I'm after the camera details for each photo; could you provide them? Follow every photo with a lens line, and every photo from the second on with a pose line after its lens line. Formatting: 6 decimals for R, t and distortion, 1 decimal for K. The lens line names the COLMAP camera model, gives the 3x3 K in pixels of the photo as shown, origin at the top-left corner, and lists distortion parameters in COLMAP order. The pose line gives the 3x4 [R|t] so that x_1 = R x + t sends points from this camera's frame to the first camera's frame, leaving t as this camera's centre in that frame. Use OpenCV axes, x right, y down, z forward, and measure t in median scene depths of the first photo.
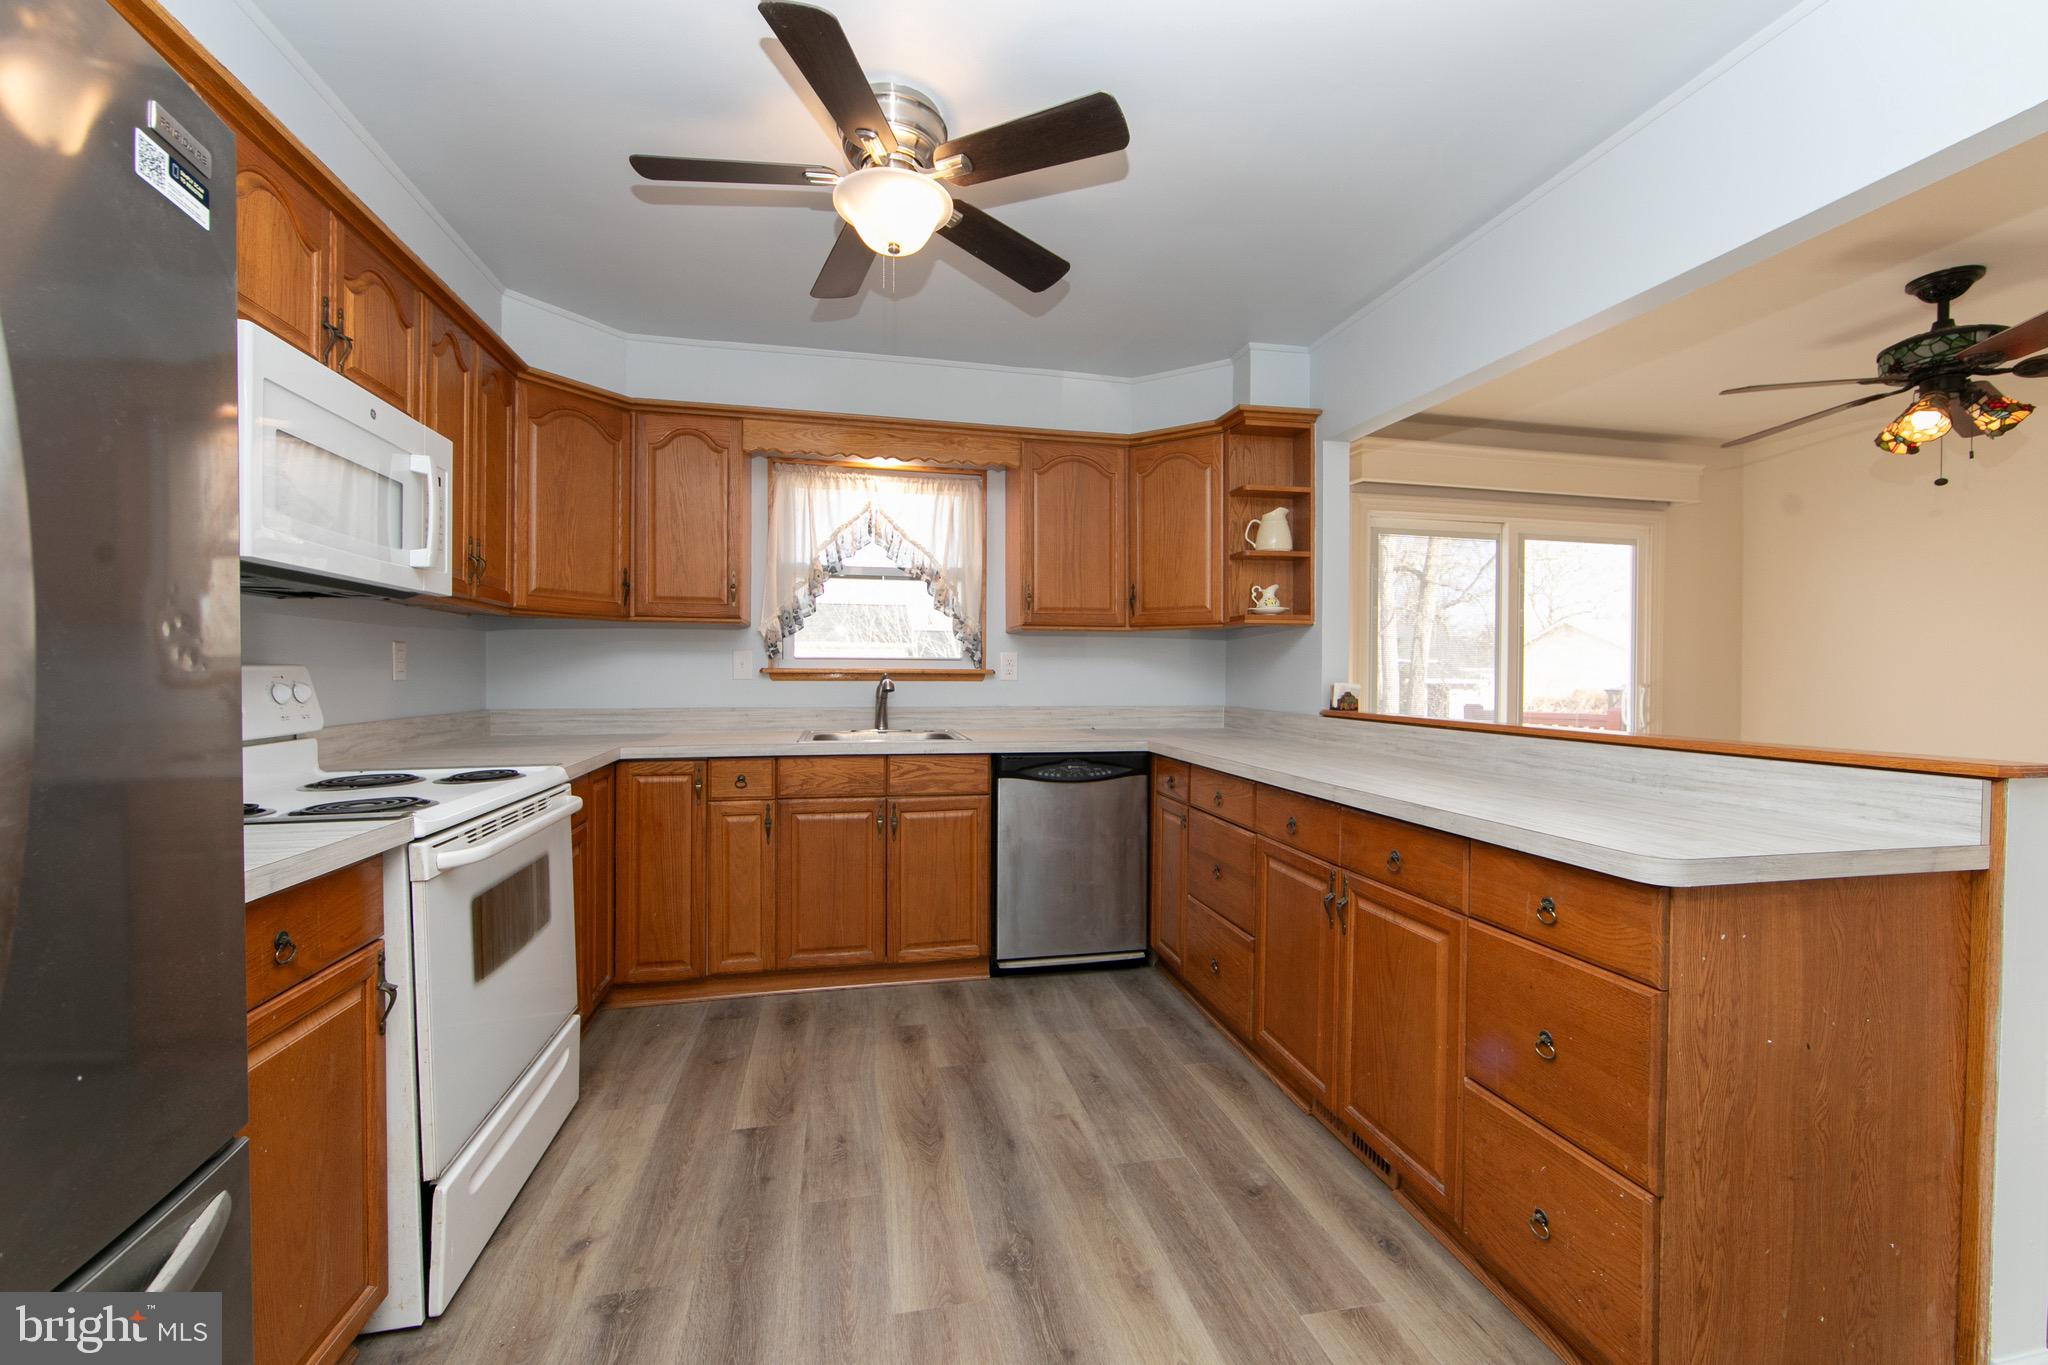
lens RADIAL K [[827.4, 0, 1023.5], [0, 827.4, 674.3], [0, 0, 1]] dist [0.000369, -0.000124]
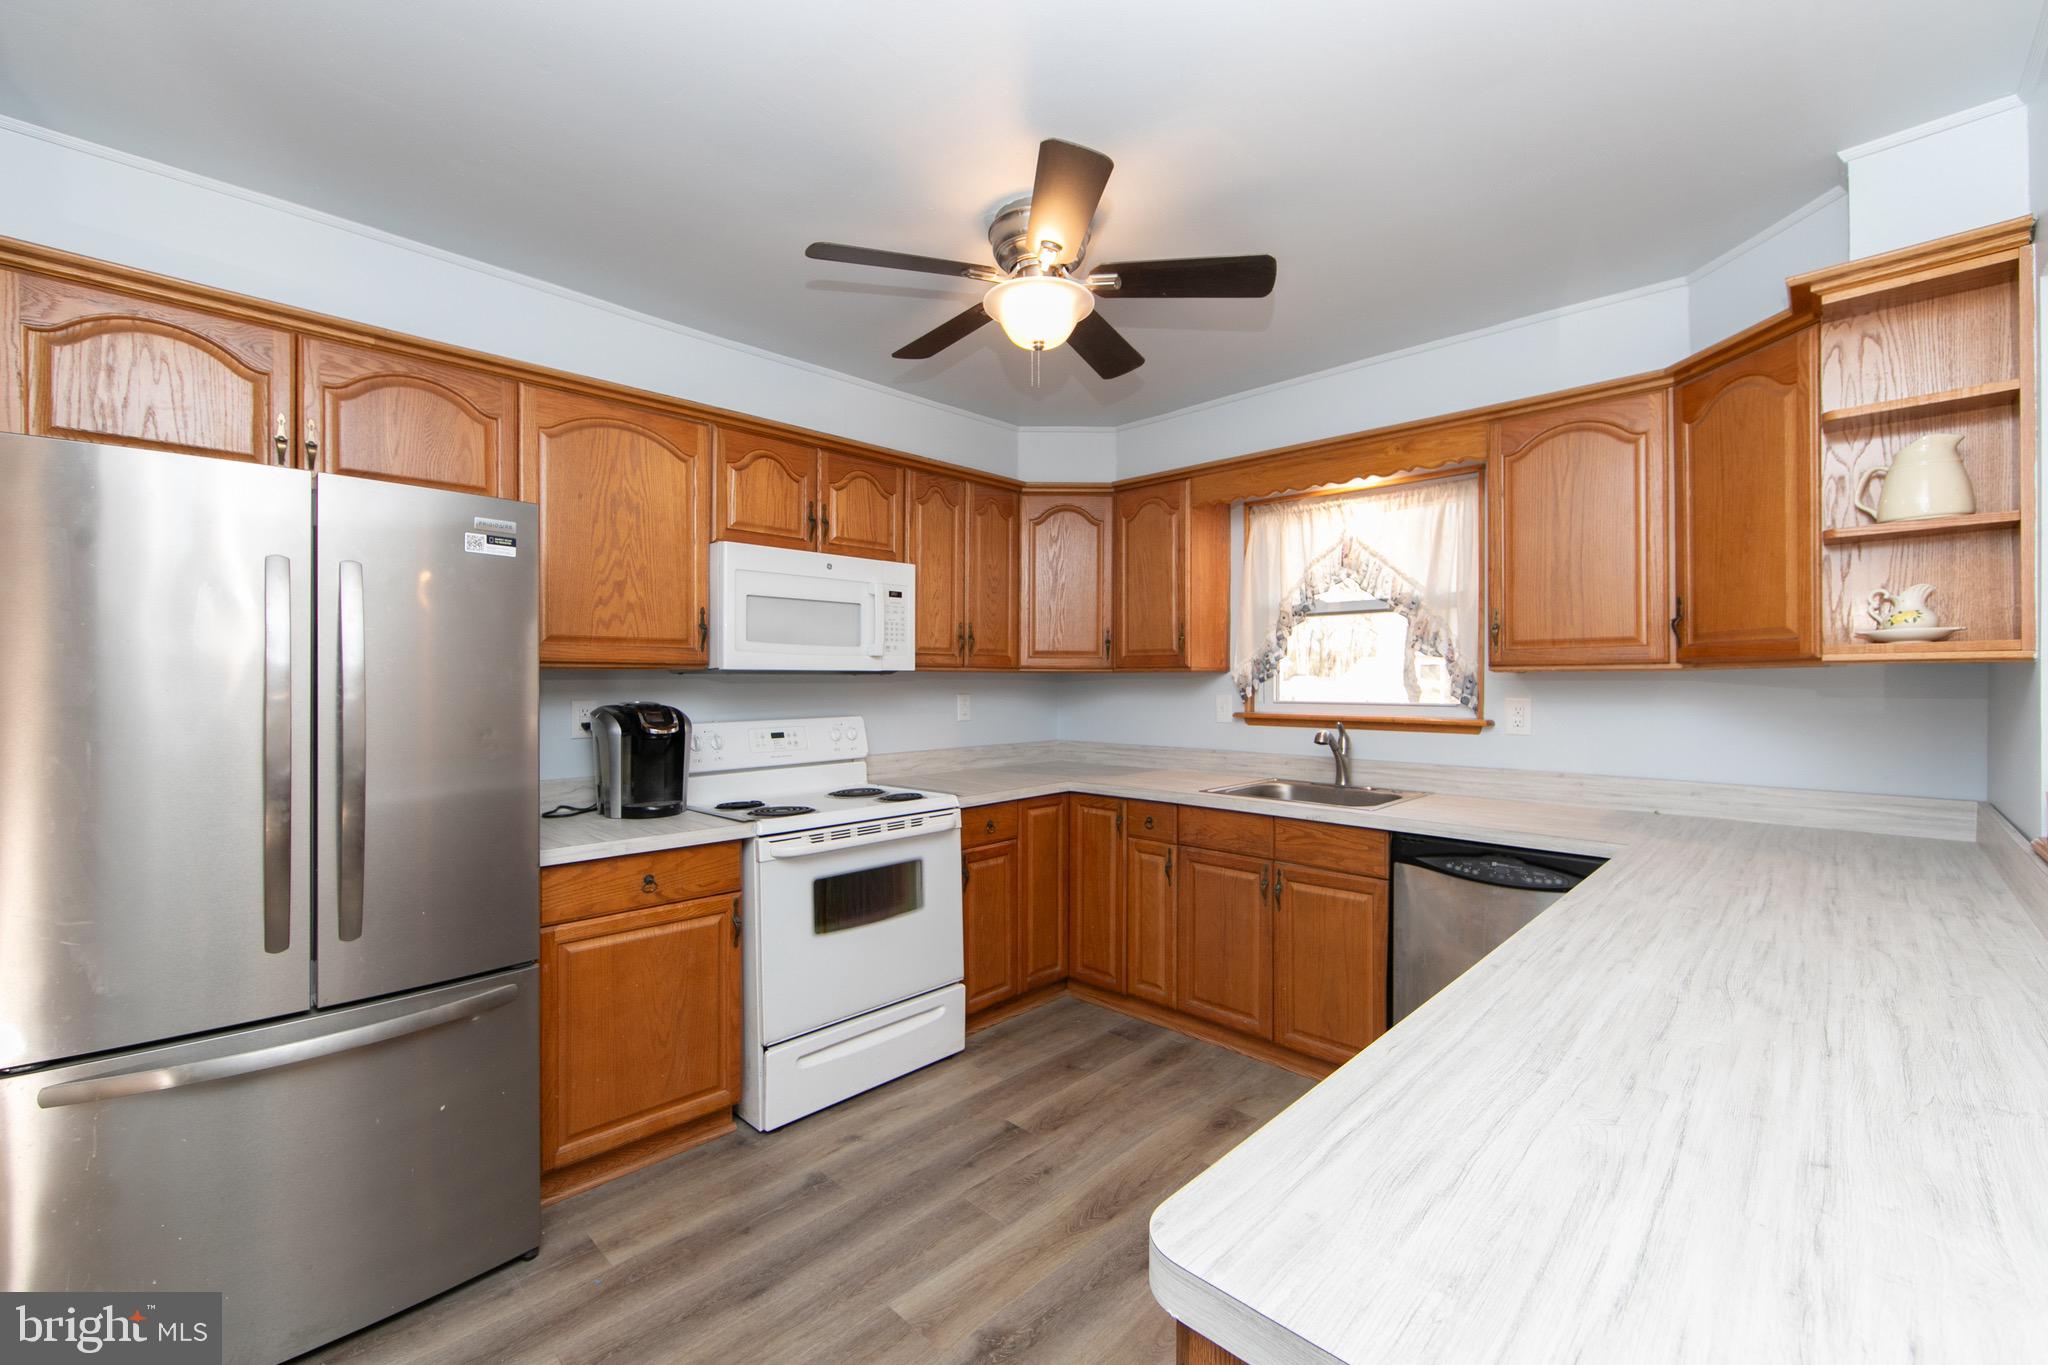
lens RADIAL K [[838.9, 0, 1021.8], [0, 838.9, 673.1], [0, 0, 1]] dist [-0.002130, 0.000025]
pose [[0.543992, -0.011715, -0.839009, 0.463094], [0.003147, 0.999924, -0.011921, -0.050683], [0.839085, 0.003845, 0.543987, 0.250230]]
